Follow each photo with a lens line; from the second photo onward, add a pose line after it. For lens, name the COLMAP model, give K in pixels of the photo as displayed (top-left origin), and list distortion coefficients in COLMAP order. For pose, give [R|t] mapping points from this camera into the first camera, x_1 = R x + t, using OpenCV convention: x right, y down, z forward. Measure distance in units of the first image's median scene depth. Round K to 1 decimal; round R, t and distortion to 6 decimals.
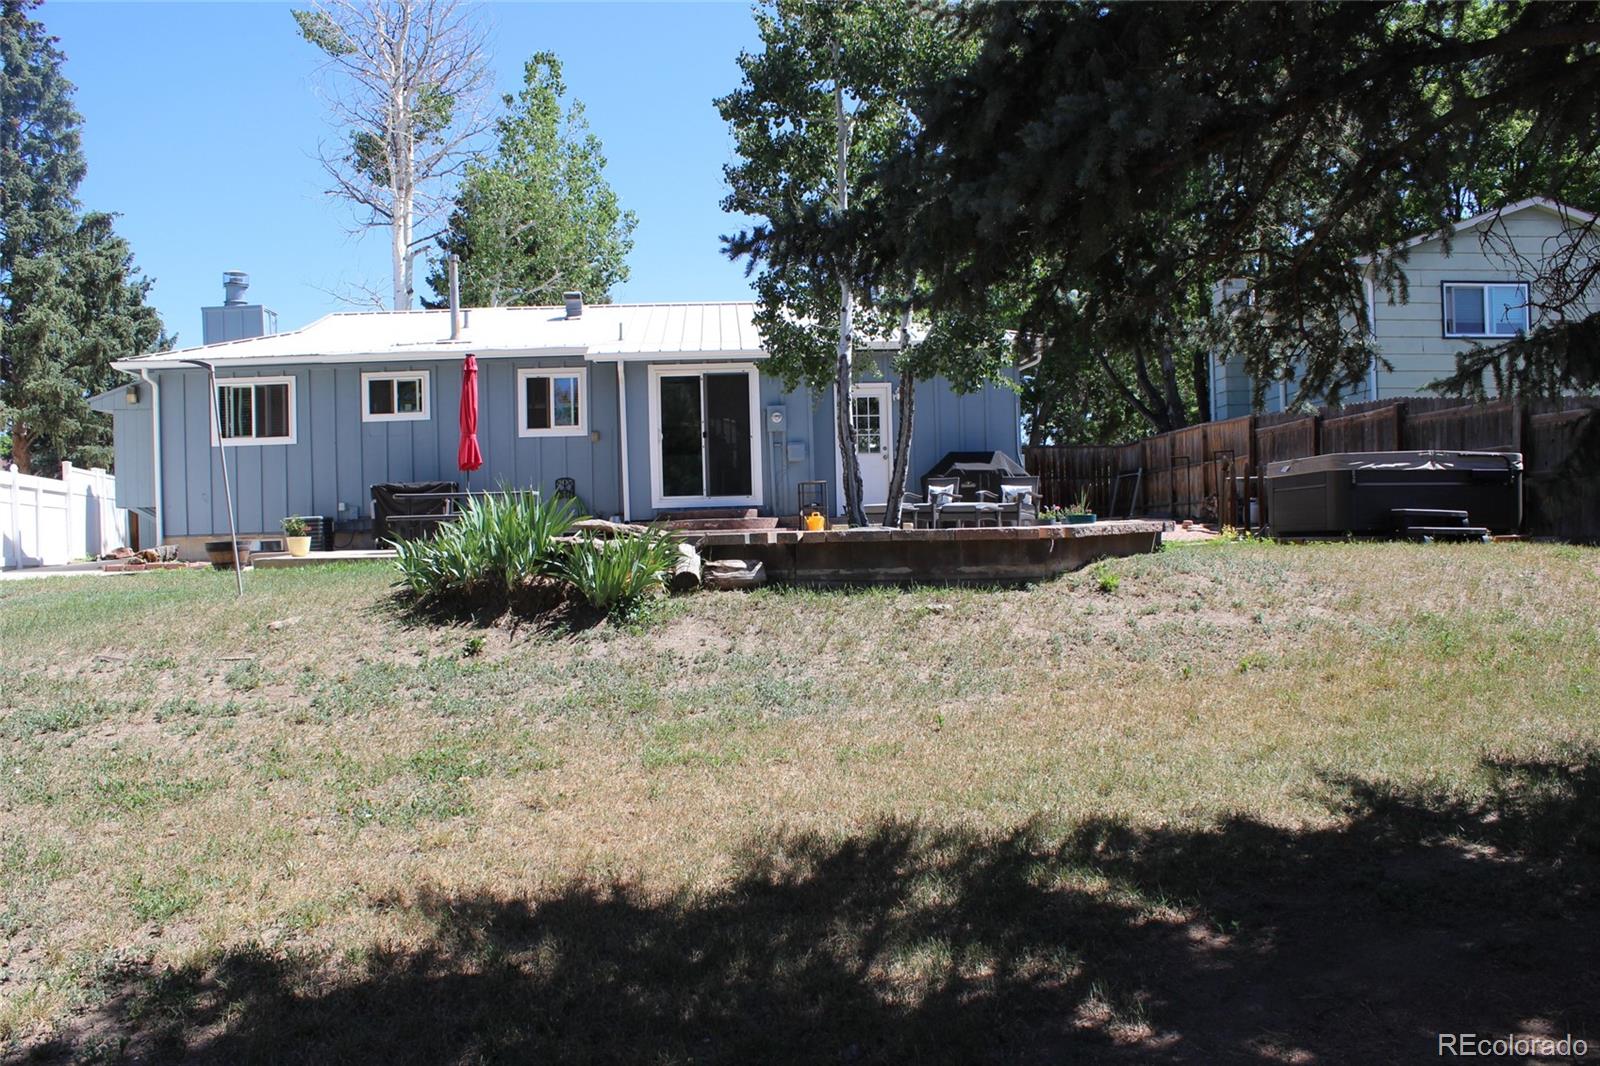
lens RADIAL K [[1304.2, 0, 800.9], [0, 1304.2, 568.3], [0, 0, 1]] dist [-0.157519, 0.124478]
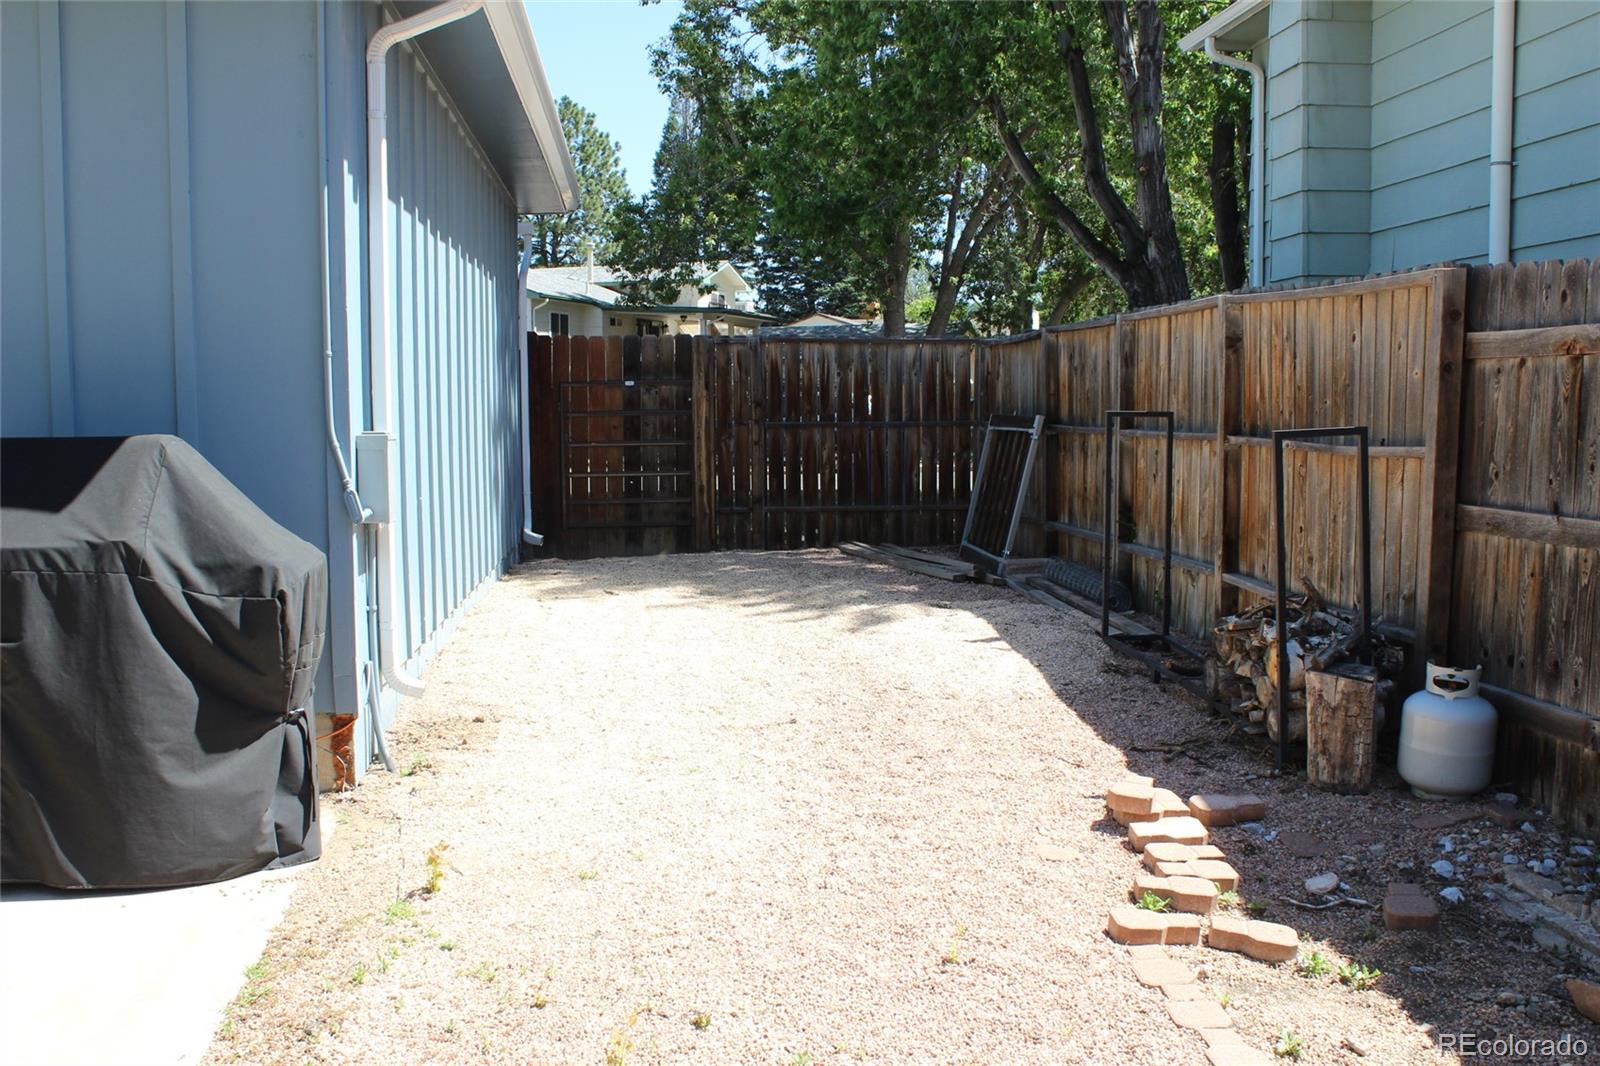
lens RADIAL K [[1504.2, 0, 800.0], [0, 1504.2, 533.0], [0, 0, 1]] dist [-0.156889, 0.159862]
pose [[0.999482, 0.016459, 0.027657, 0.243110], [-0.018273, 0.997608, 0.066672, -0.092041], [-0.026494, -0.067143, 0.997392, 0.776047]]
